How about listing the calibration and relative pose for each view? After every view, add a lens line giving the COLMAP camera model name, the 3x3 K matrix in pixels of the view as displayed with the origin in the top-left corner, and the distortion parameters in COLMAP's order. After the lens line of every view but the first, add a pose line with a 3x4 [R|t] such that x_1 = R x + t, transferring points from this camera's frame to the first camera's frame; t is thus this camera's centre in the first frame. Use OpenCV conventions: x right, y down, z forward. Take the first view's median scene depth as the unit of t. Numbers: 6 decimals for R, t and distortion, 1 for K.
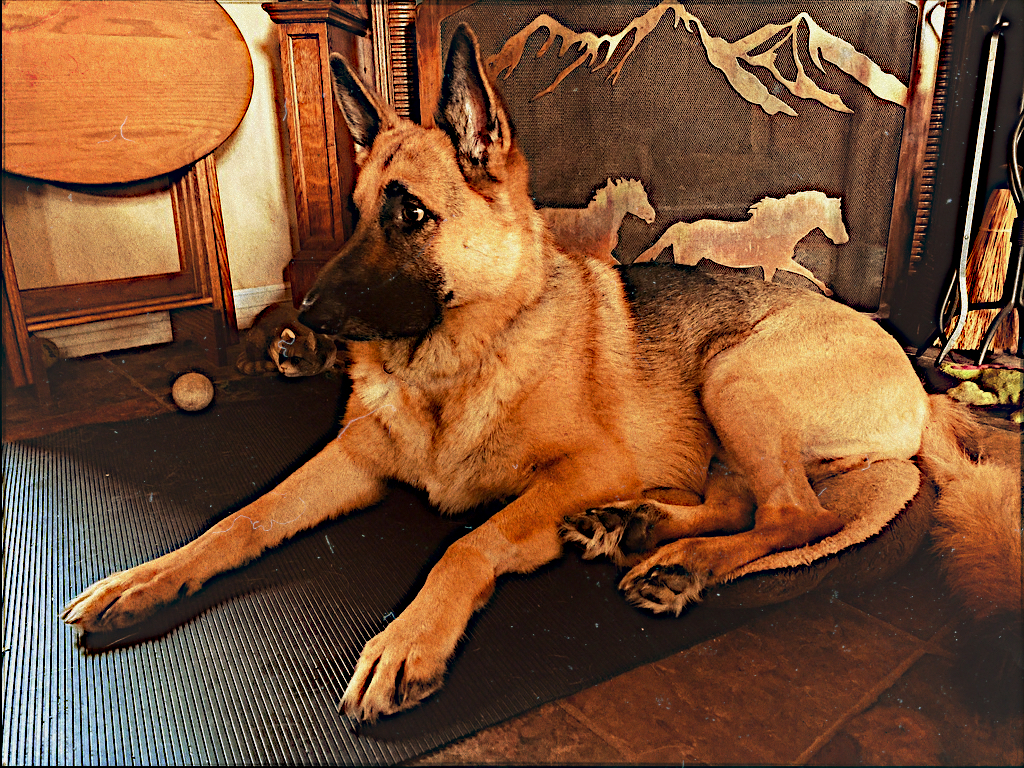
lens RADIAL K [[798.3, 0, 506.0], [0, 798.3, 379.8], [0, 0, 1]] dist [-0.026966, 0.048706]
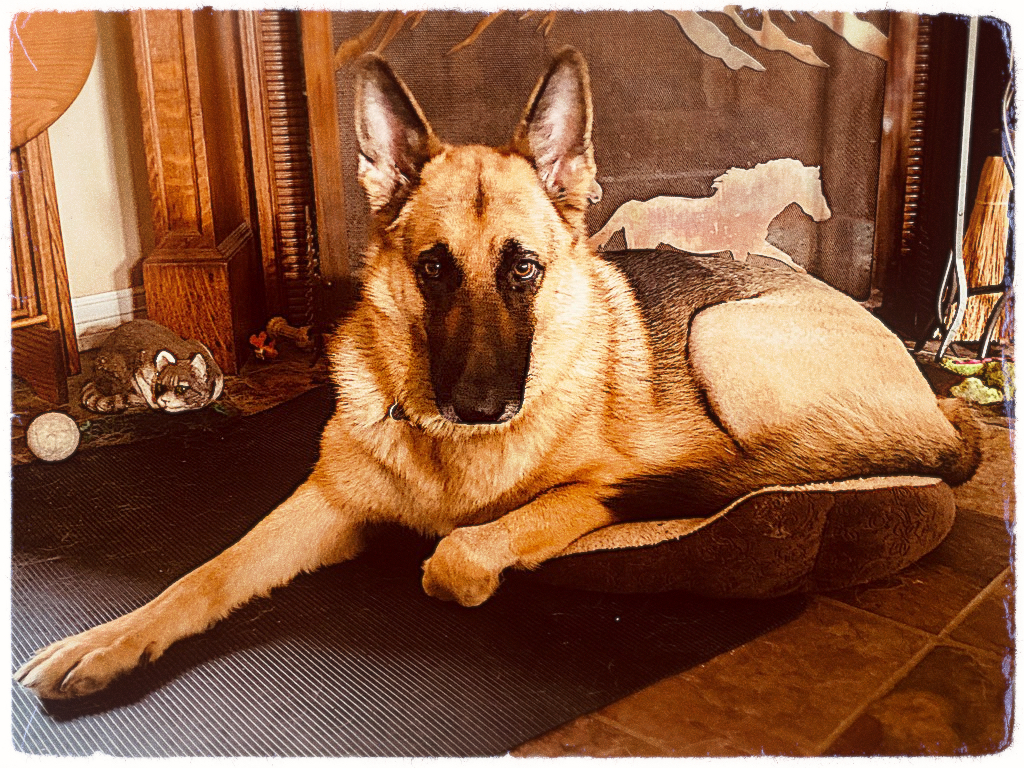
lens RADIAL K [[1155.8, 0, 518.2], [0, 1155.8, 382.1], [0, 0, 1]] dist [0.008974, 0.000000]
pose [[0.988724, -0.047319, 0.142077, -0.080855], [0.050537, 0.998539, -0.019127, 0.005338], [-0.140964, 0.026091, 0.989671, -0.163736]]
